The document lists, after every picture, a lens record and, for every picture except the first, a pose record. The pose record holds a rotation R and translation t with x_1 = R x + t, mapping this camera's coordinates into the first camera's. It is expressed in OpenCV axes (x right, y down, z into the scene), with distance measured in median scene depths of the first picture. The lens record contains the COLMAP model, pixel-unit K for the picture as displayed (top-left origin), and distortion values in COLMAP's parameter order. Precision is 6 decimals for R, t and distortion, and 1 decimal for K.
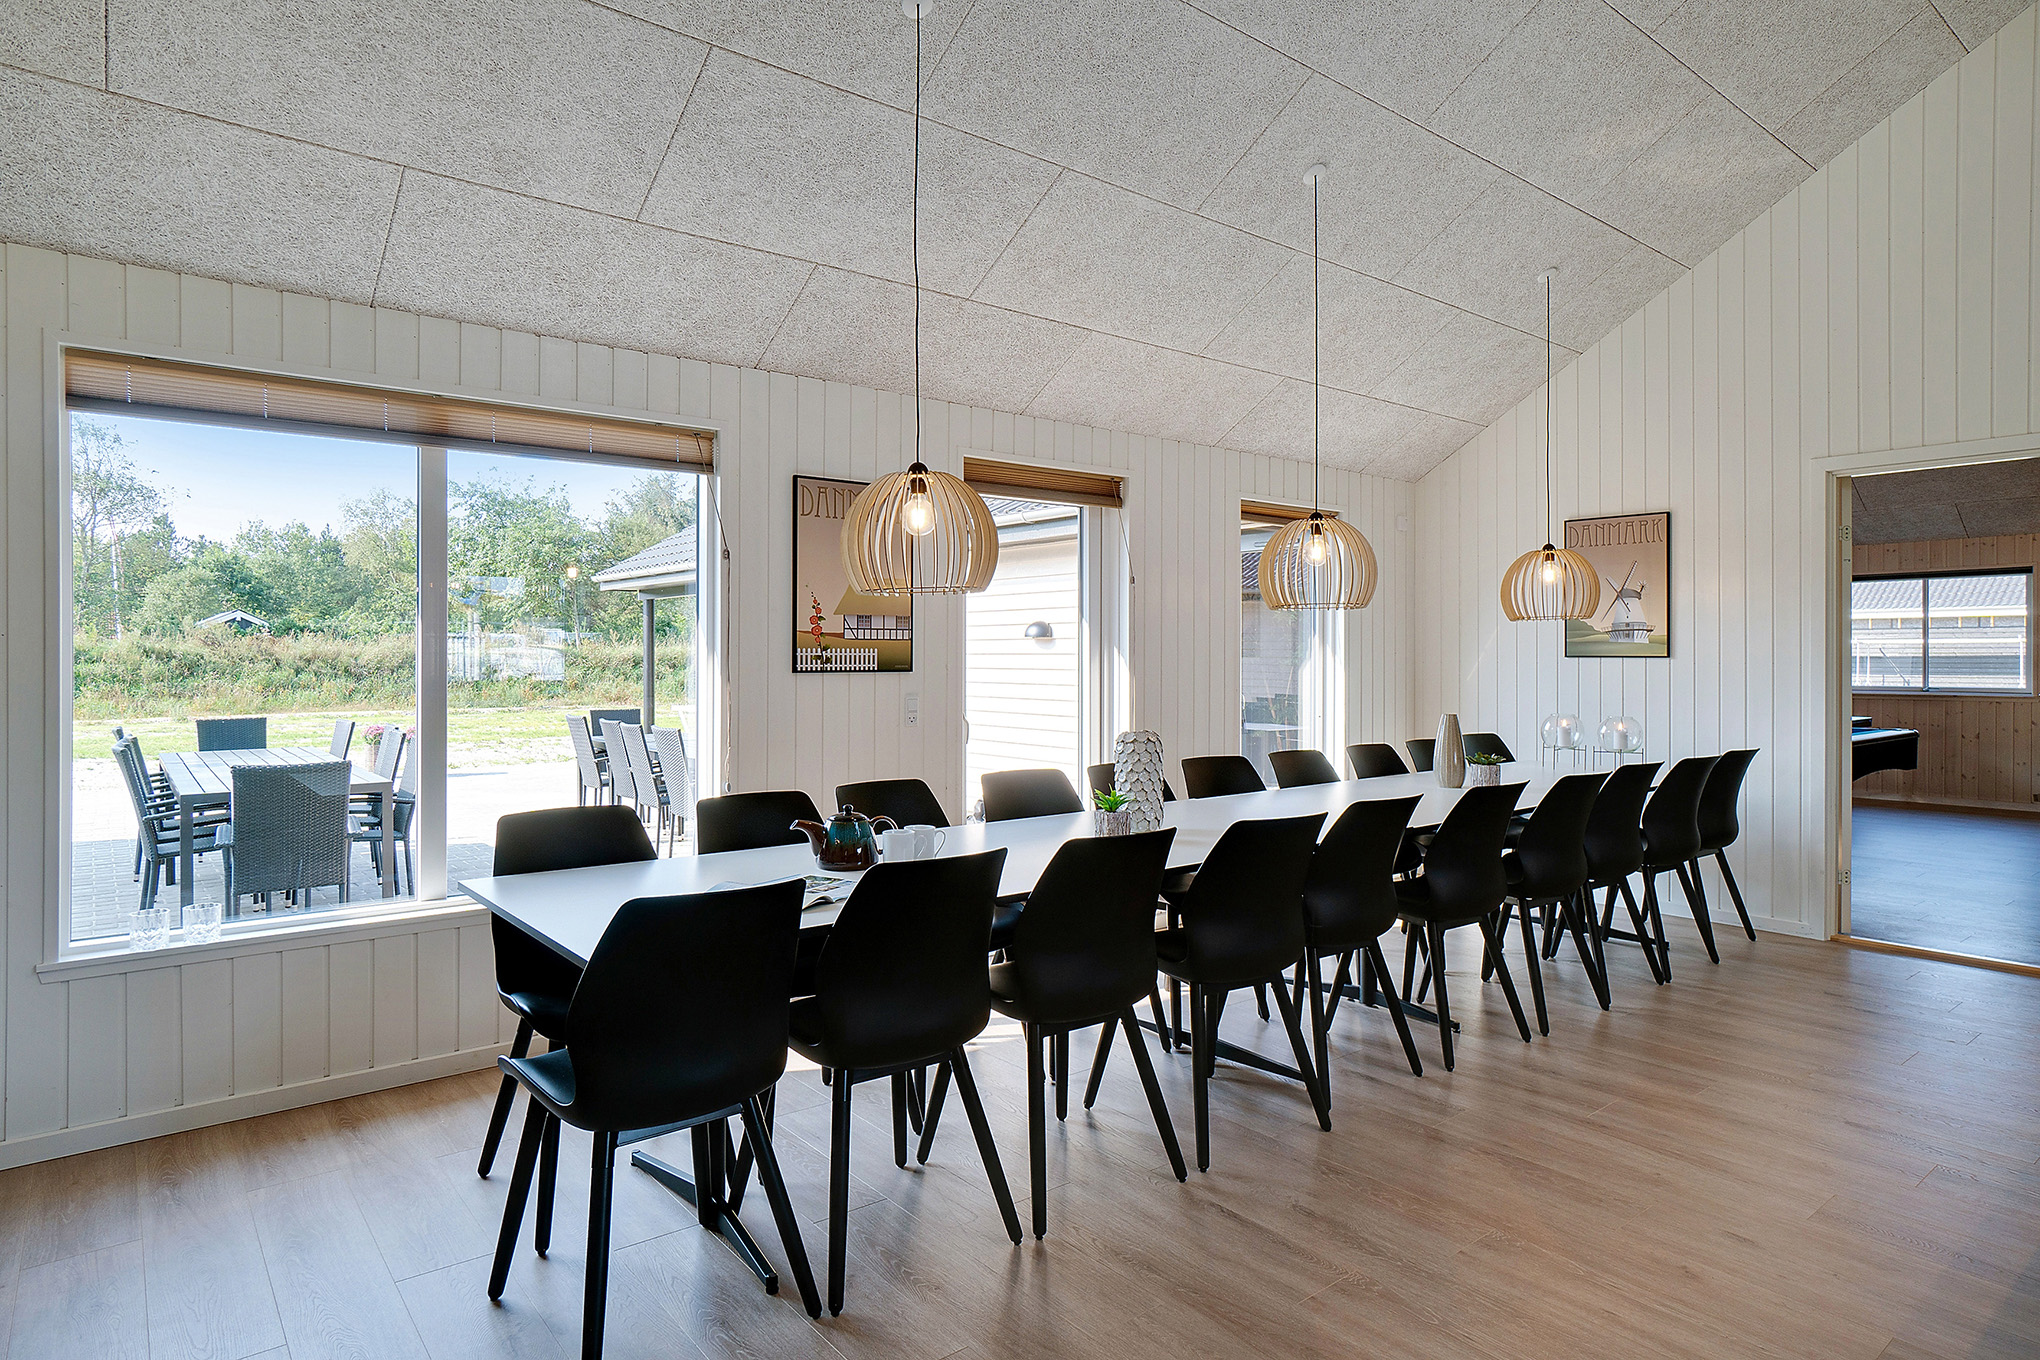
lens RADIAL K [[1138.9, 0, 1016.1], [0, 1138.9, 646.7], [0, 0, 1]] dist [0.002656, 0.006530]
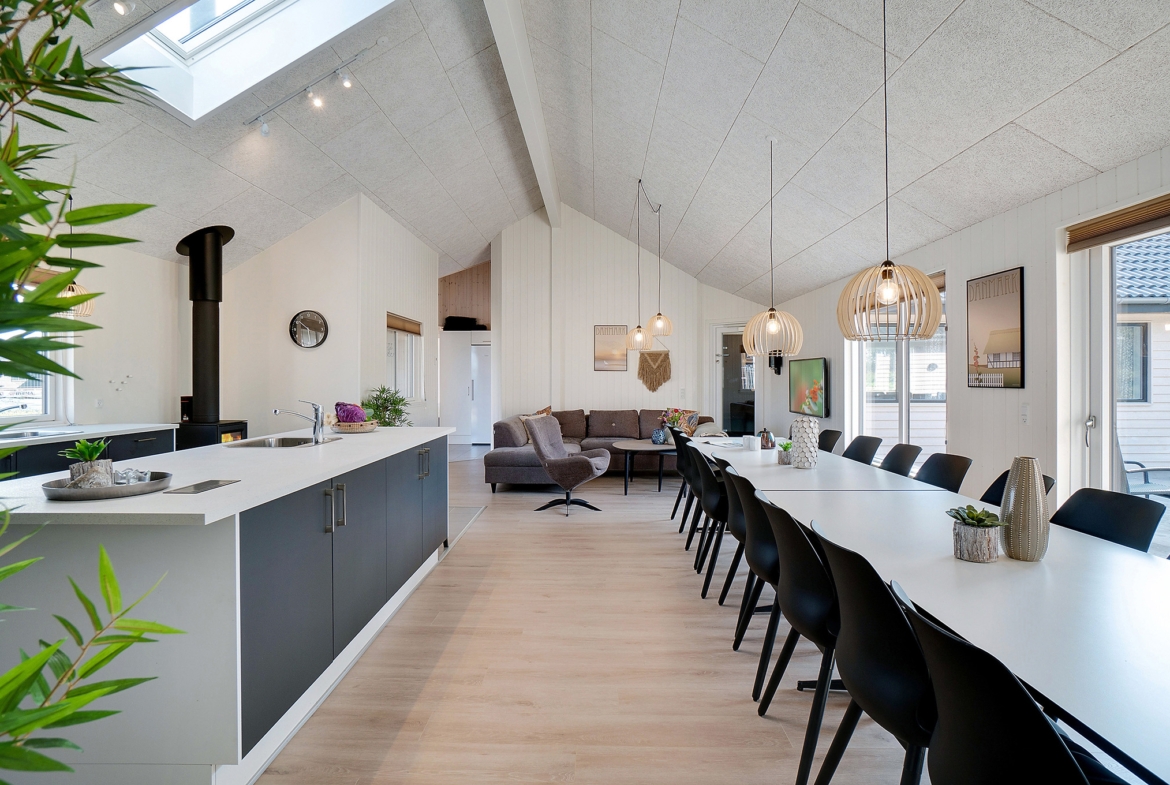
lens RADIAL K [[607.6, 0, 588.5], [0, 607.6, 382.8], [0, 0, 1]] dist [-0.029505, 0.015164]
pose [[-0.649606, -0.005485, -0.760251, 0.926958], [-0.003675, 0.999985, -0.004074, 0.020893], [0.760262, 0.000148, -0.649616, 1.145827]]
